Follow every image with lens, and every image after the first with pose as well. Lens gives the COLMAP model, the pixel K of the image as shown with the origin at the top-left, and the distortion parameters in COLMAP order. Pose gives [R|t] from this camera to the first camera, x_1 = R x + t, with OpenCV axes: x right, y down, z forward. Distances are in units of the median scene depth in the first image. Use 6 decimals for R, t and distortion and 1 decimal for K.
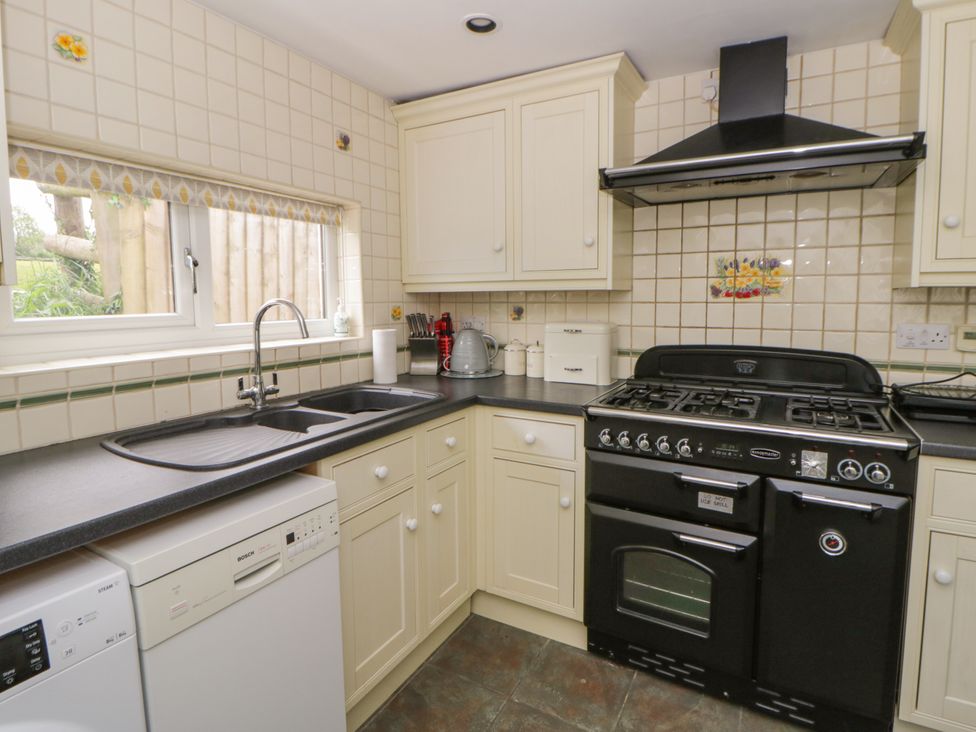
lens RADIAL K [[515.4, 0, 490.5], [0, 515.4, 339.3], [0, 0, 1]] dist [0.000532, -0.013316]
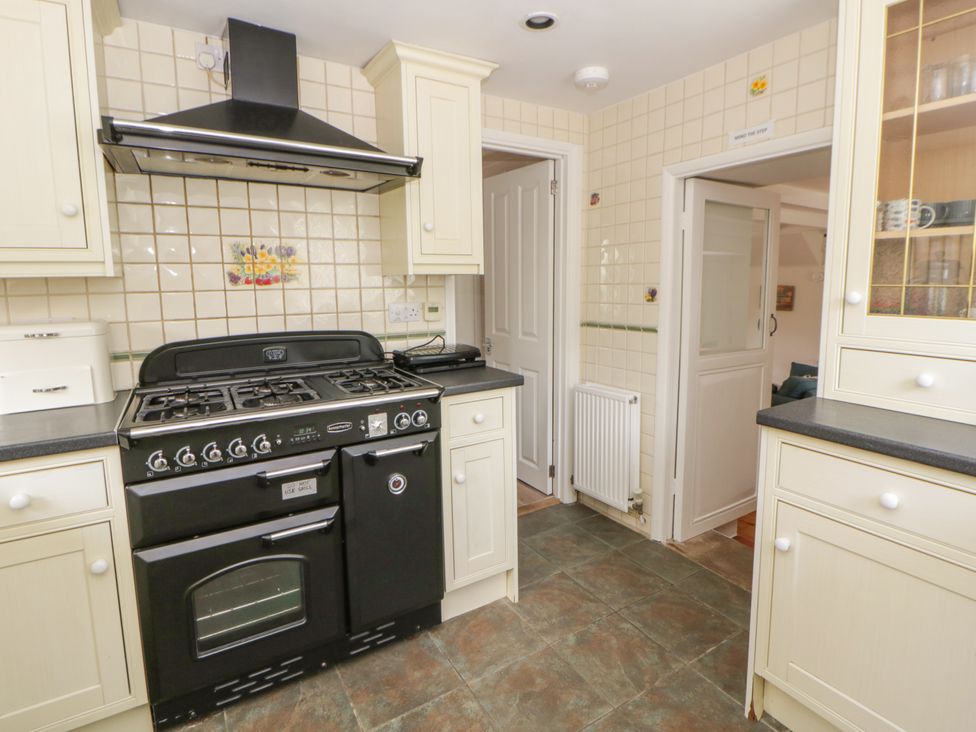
lens RADIAL K [[544.7, 0, 488.8], [0, 544.7, 341.7], [0, 0, 1]] dist [-0.017557, -0.000985]
pose [[0.447641, -0.103326, 0.888224, -0.276468], [0.084042, 0.993766, 0.073249, -0.013252], [-0.890255, 0.041859, 0.453534, 0.158800]]
